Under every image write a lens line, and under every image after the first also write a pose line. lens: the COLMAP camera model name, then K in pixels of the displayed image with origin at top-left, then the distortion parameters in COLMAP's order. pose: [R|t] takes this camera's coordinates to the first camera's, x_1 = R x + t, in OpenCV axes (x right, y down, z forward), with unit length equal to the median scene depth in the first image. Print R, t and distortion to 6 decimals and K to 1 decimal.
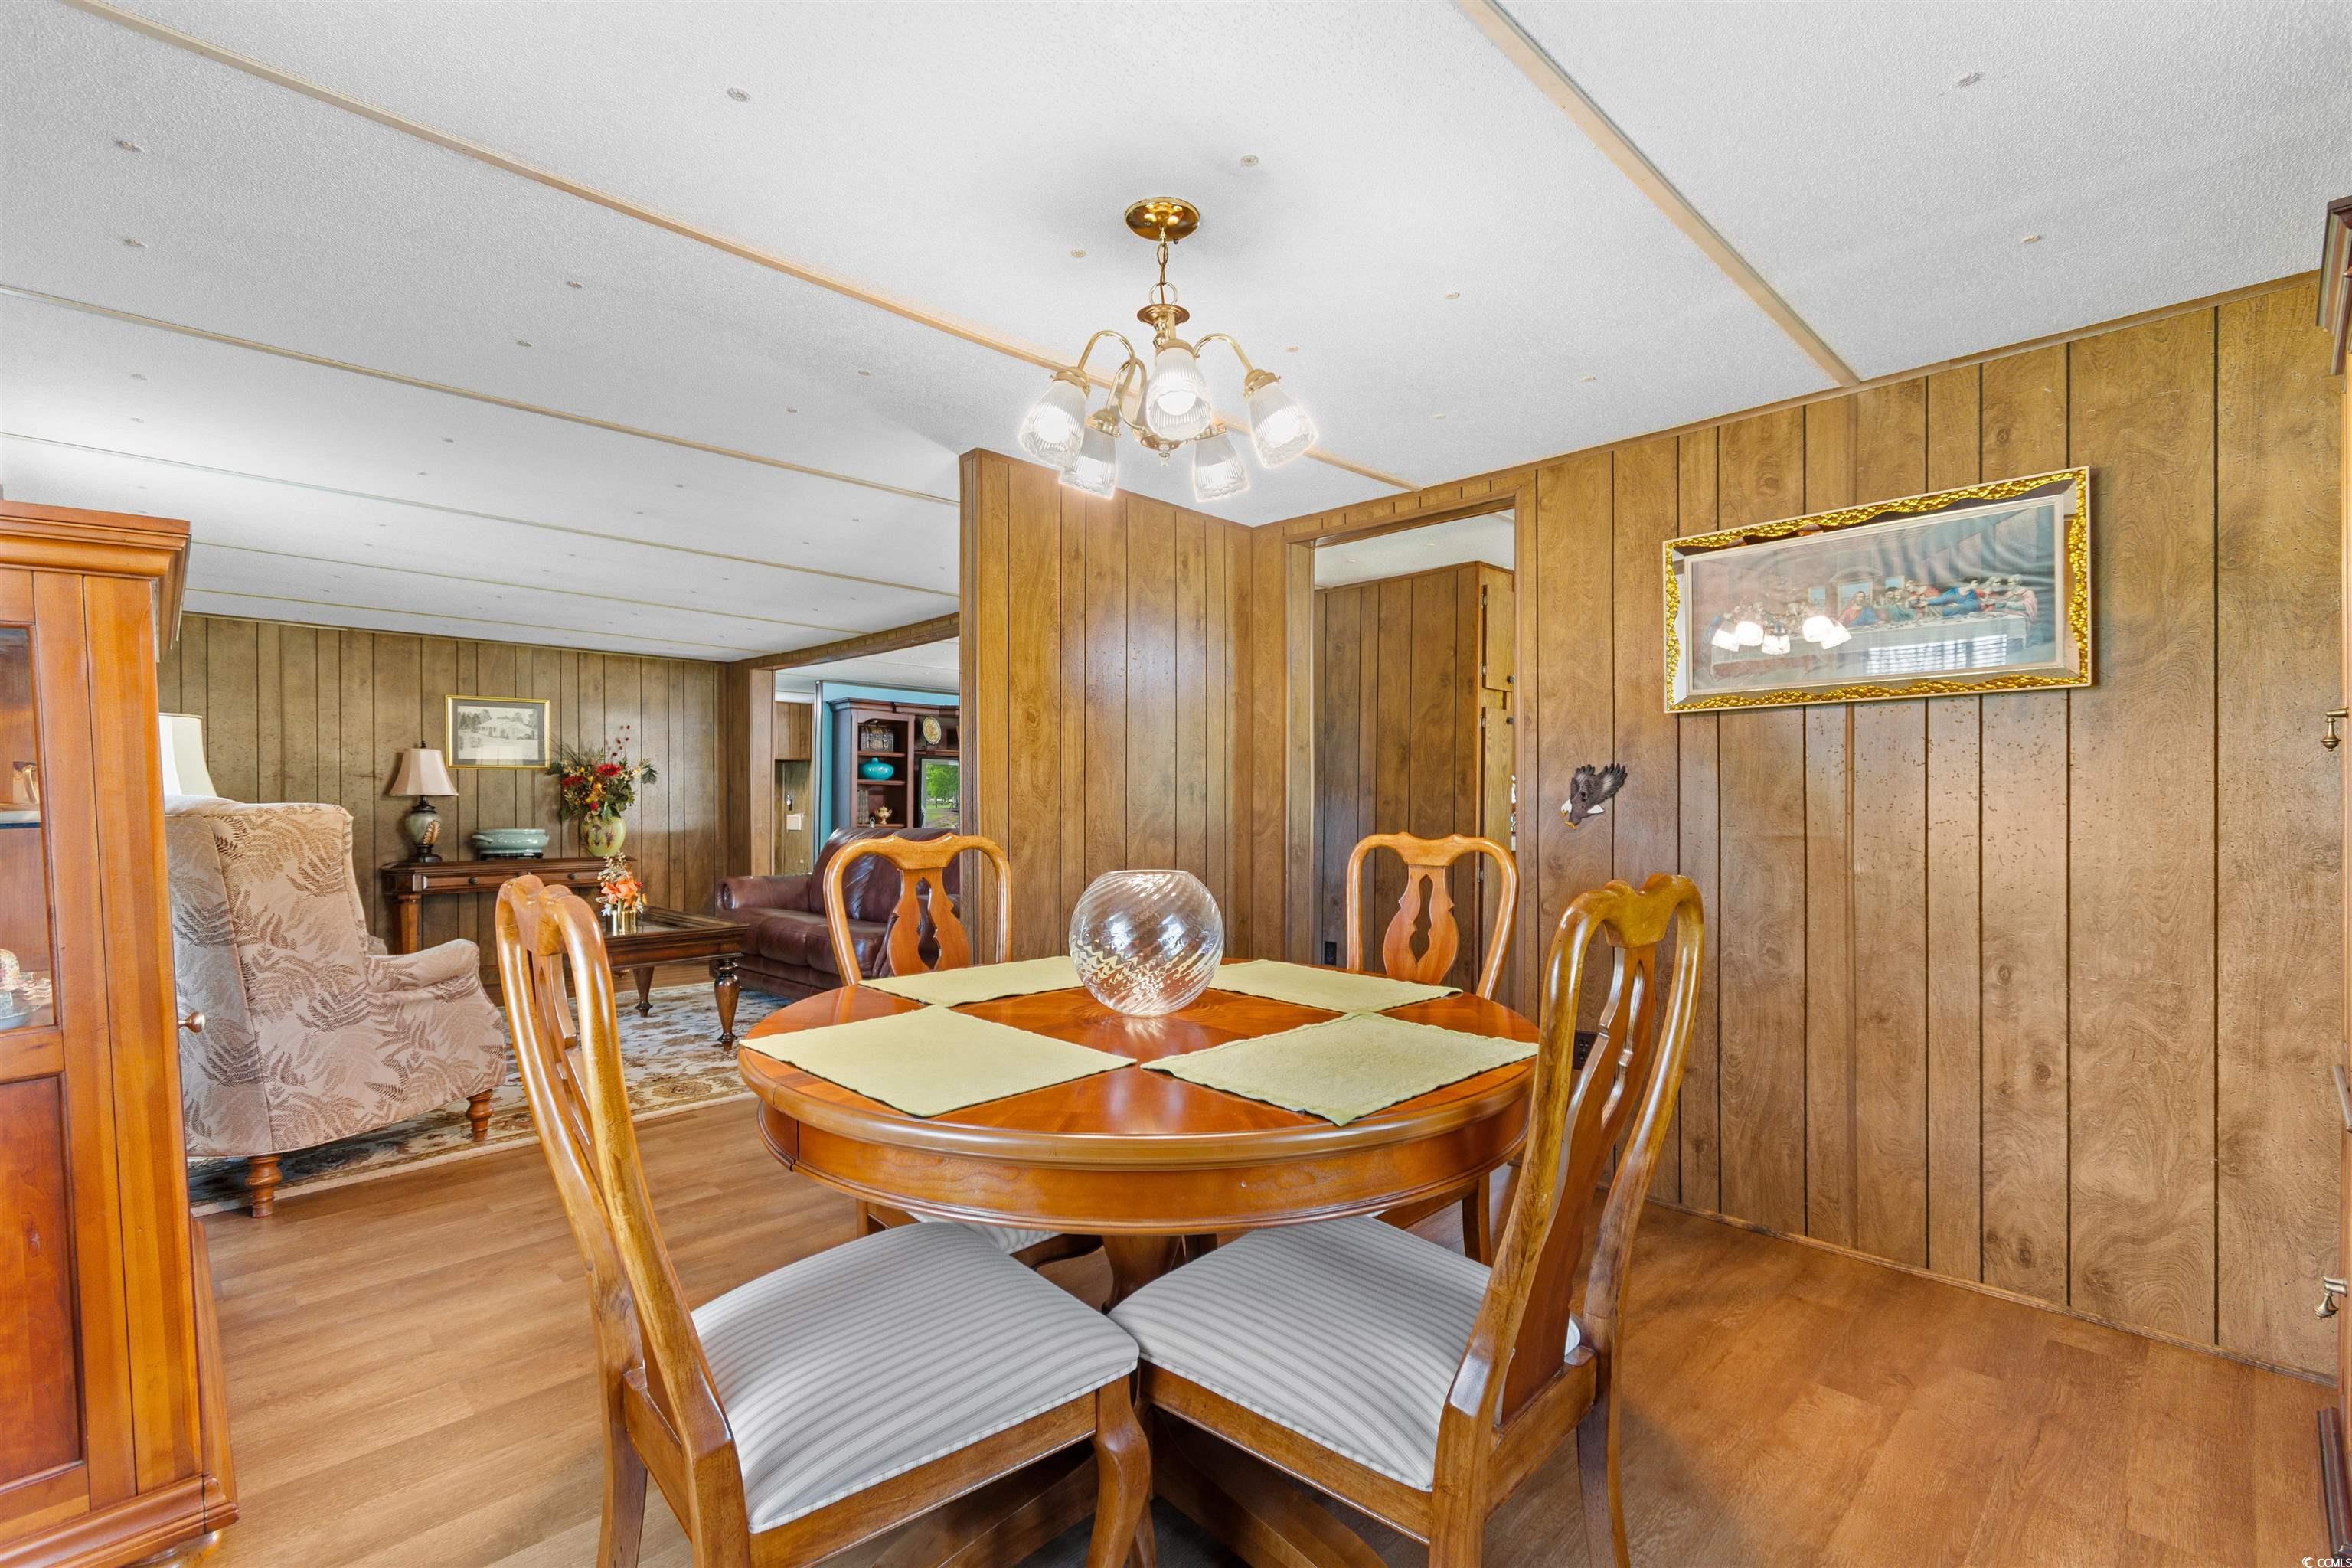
lens RADIAL K [[1050.0, 0, 1179.4], [0, 1050.0, 811.1], [0, 0, 1]] dist [0.002238, -0.002606]
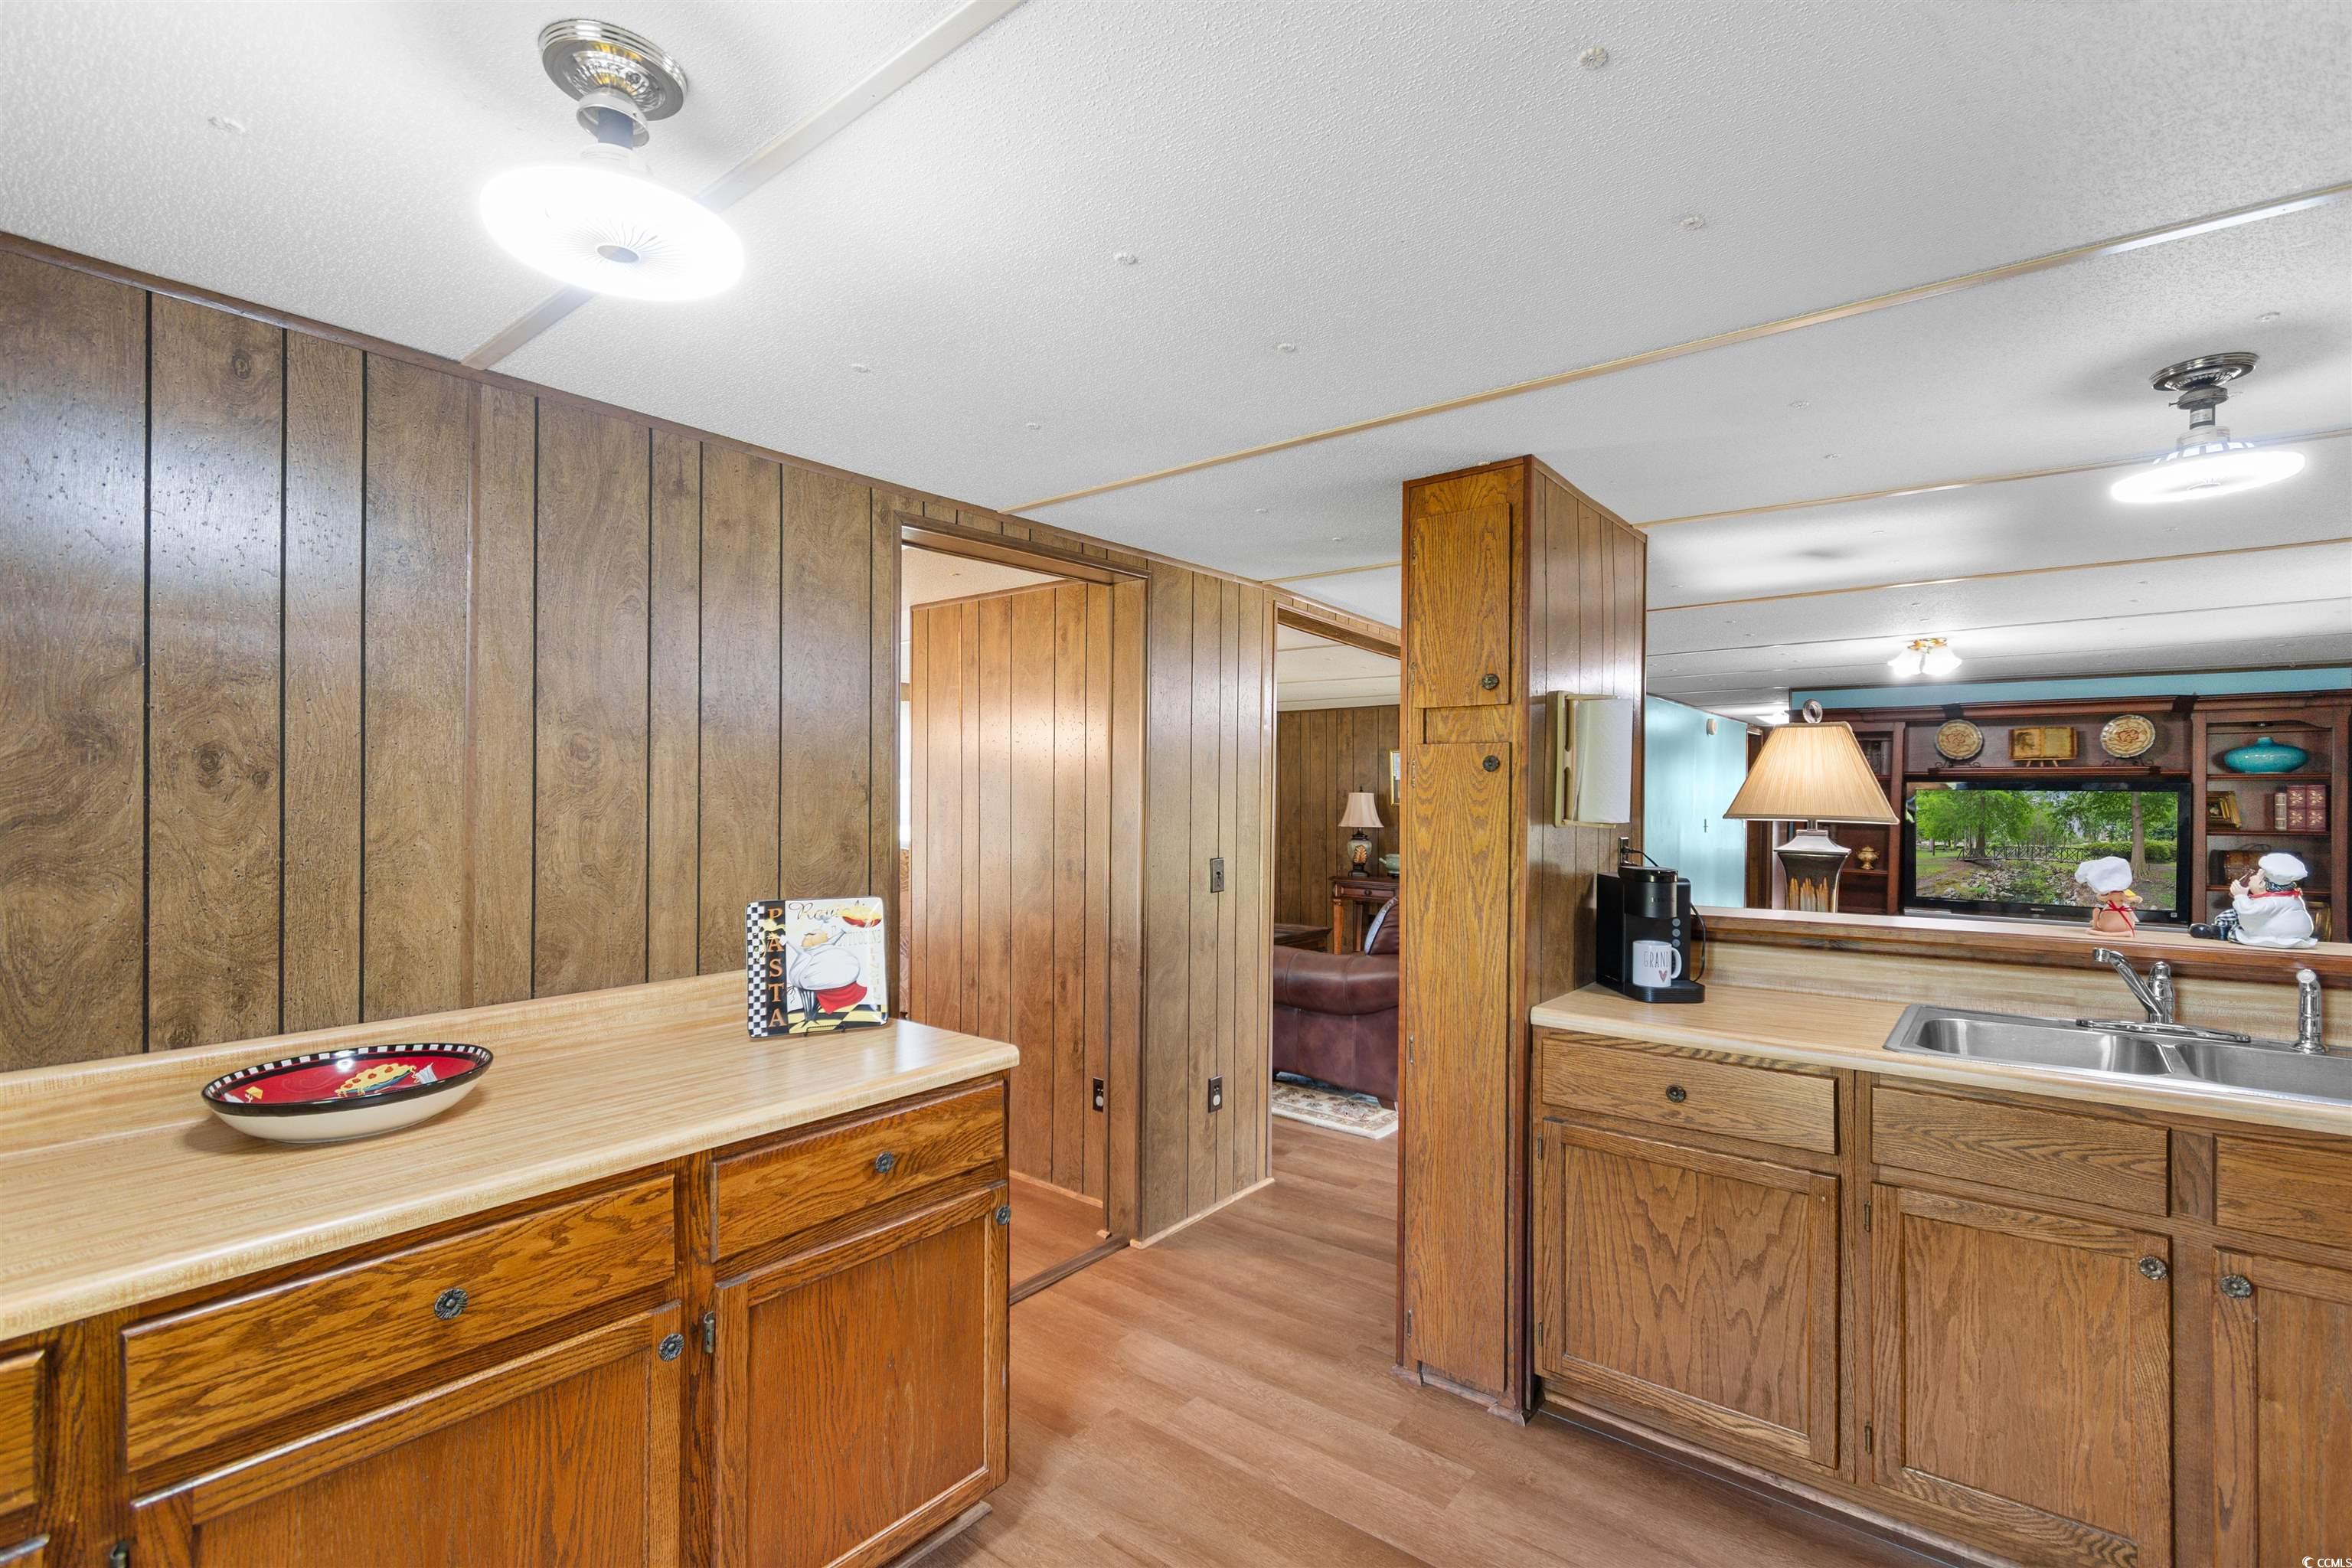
lens RADIAL K [[1050.0, 0, 1164.8], [0, 1050.0, 797.1], [0, 0, 1]] dist [0.002238, -0.002606]
pose [[0.106433, 0.000272, -0.994320, 0.555749], [-0.008644, 0.999962, -0.000651, -0.046288], [0.994282, 0.008664, 0.106431, 0.562096]]
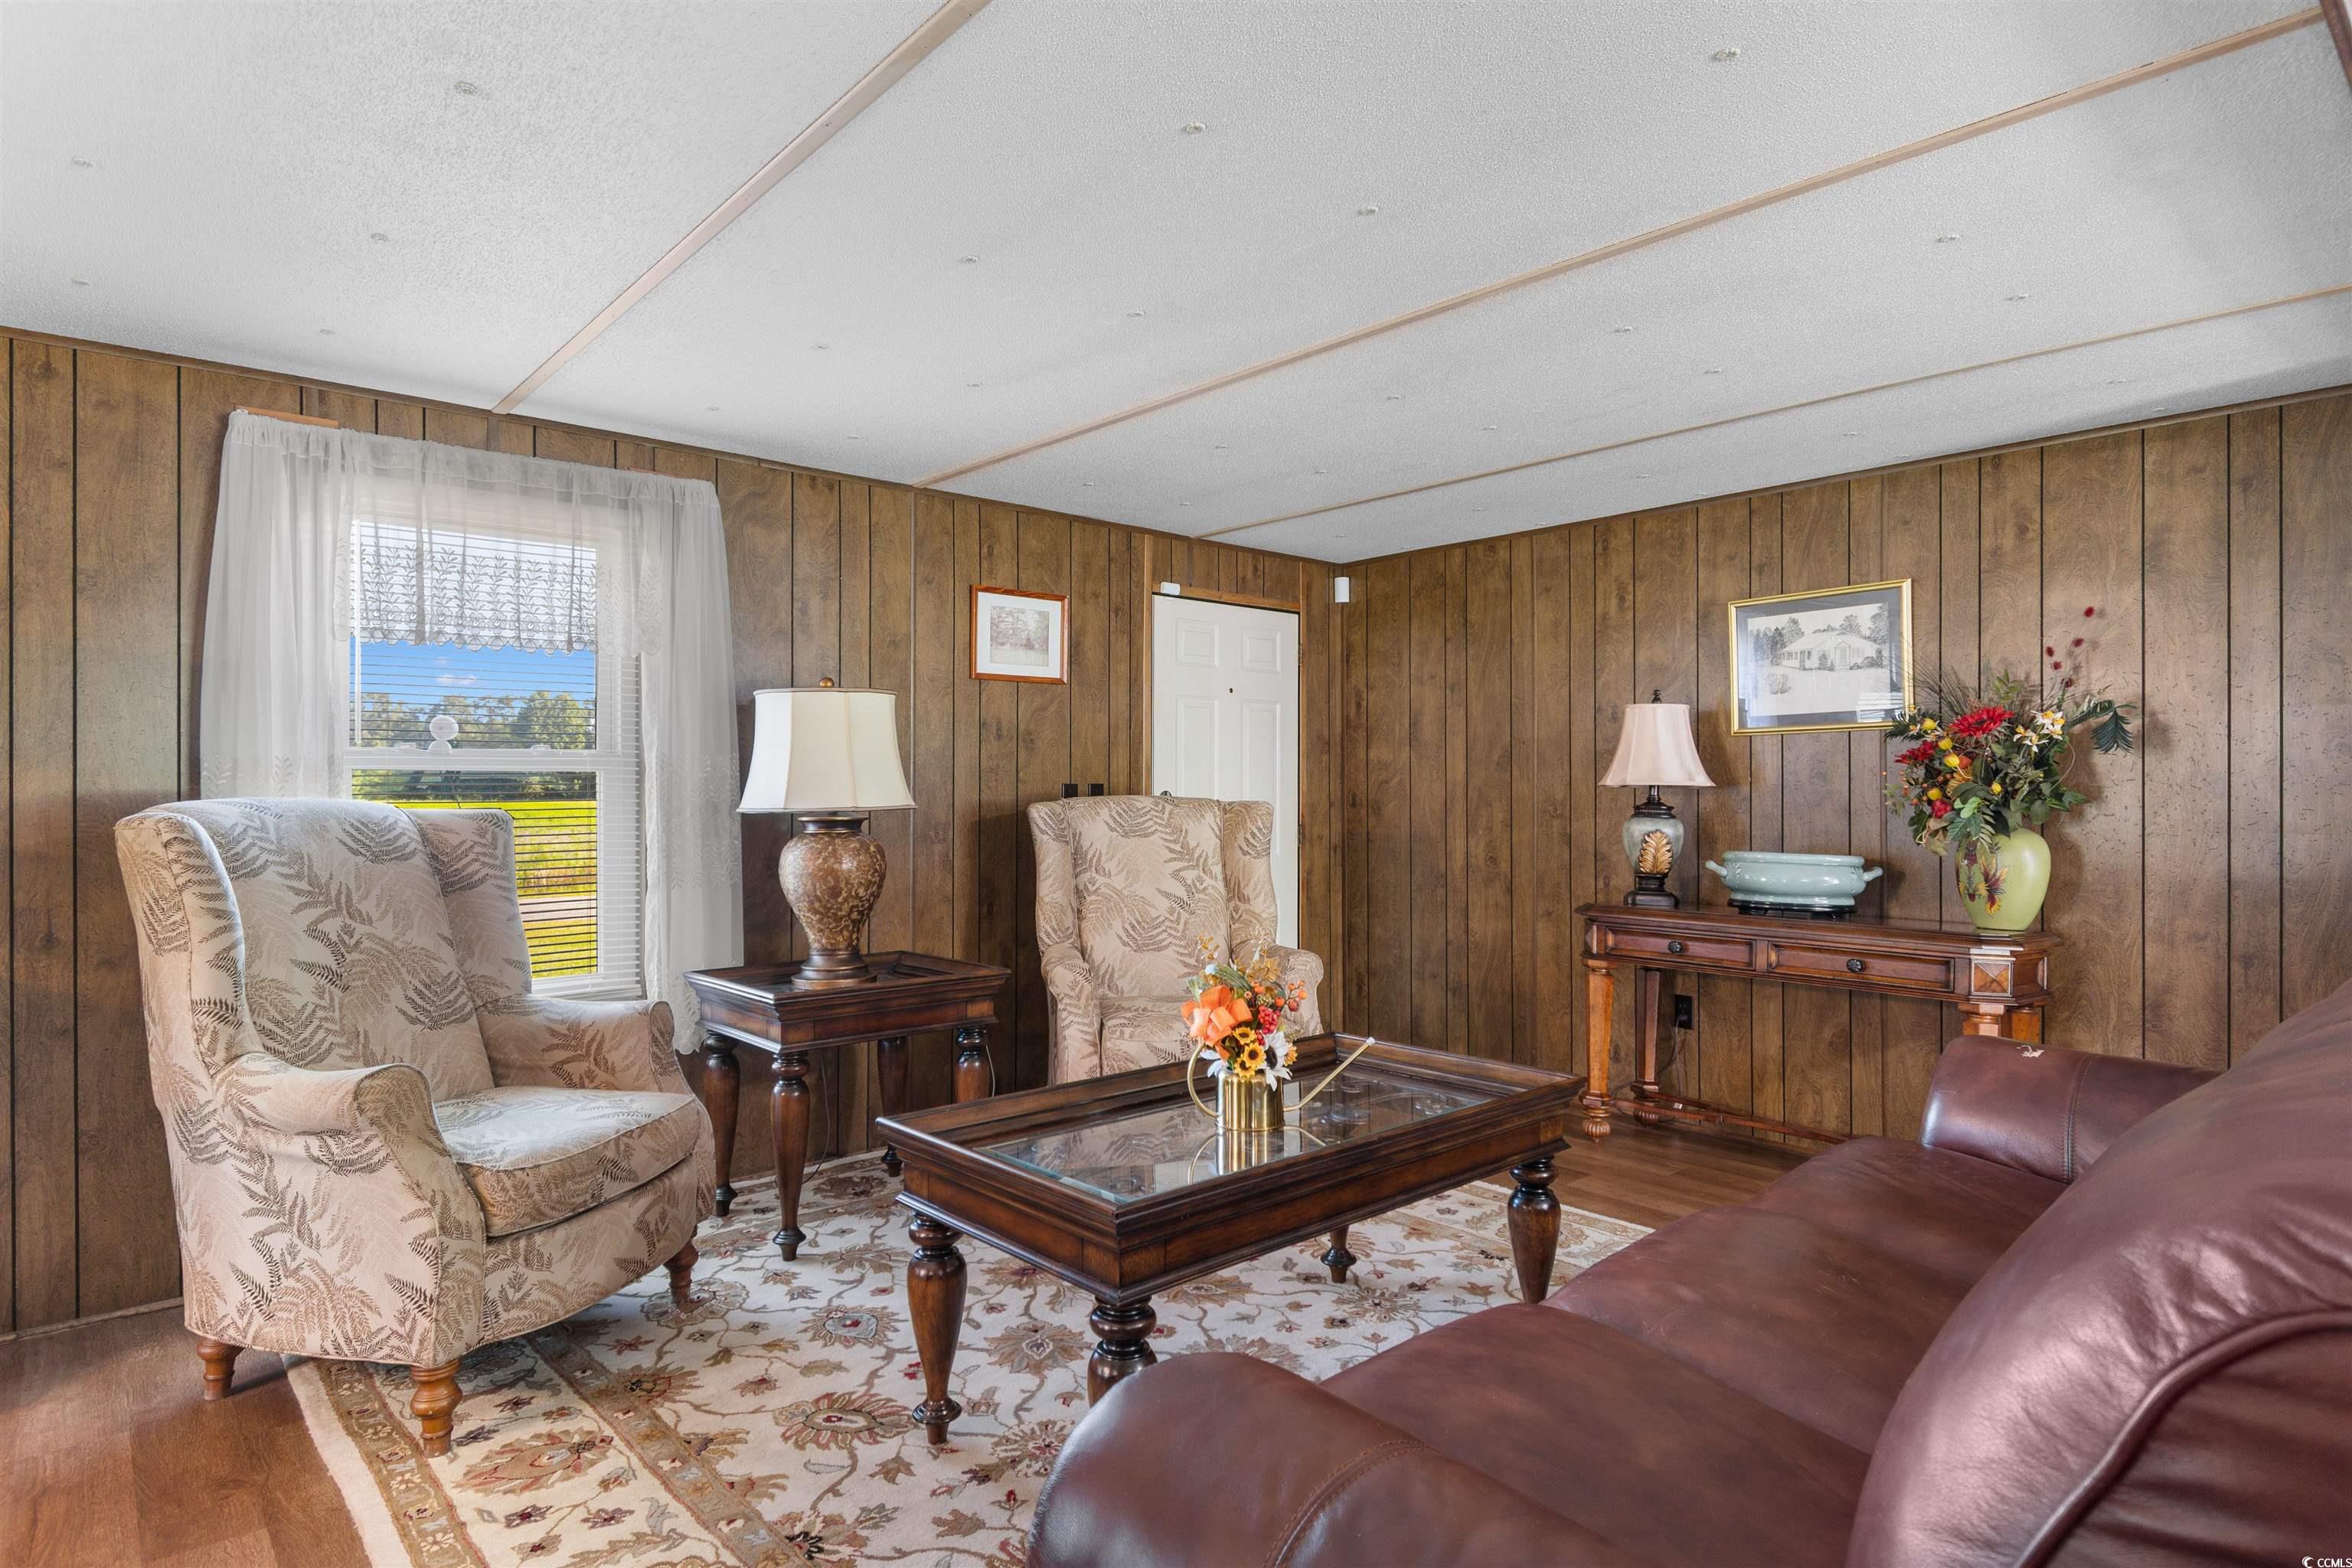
lens RADIAL K [[1245.7, 0, 1171.0], [0, 1245.7, 785.3], [0, 0, 1]] dist [0.002557, 0.000713]
pose [[-0.058853, -0.002852, -0.998263, -0.031003], [-0.004217, 0.999988, -0.002609, -0.011626], [0.998258, 0.004056, -0.058865, 0.723830]]
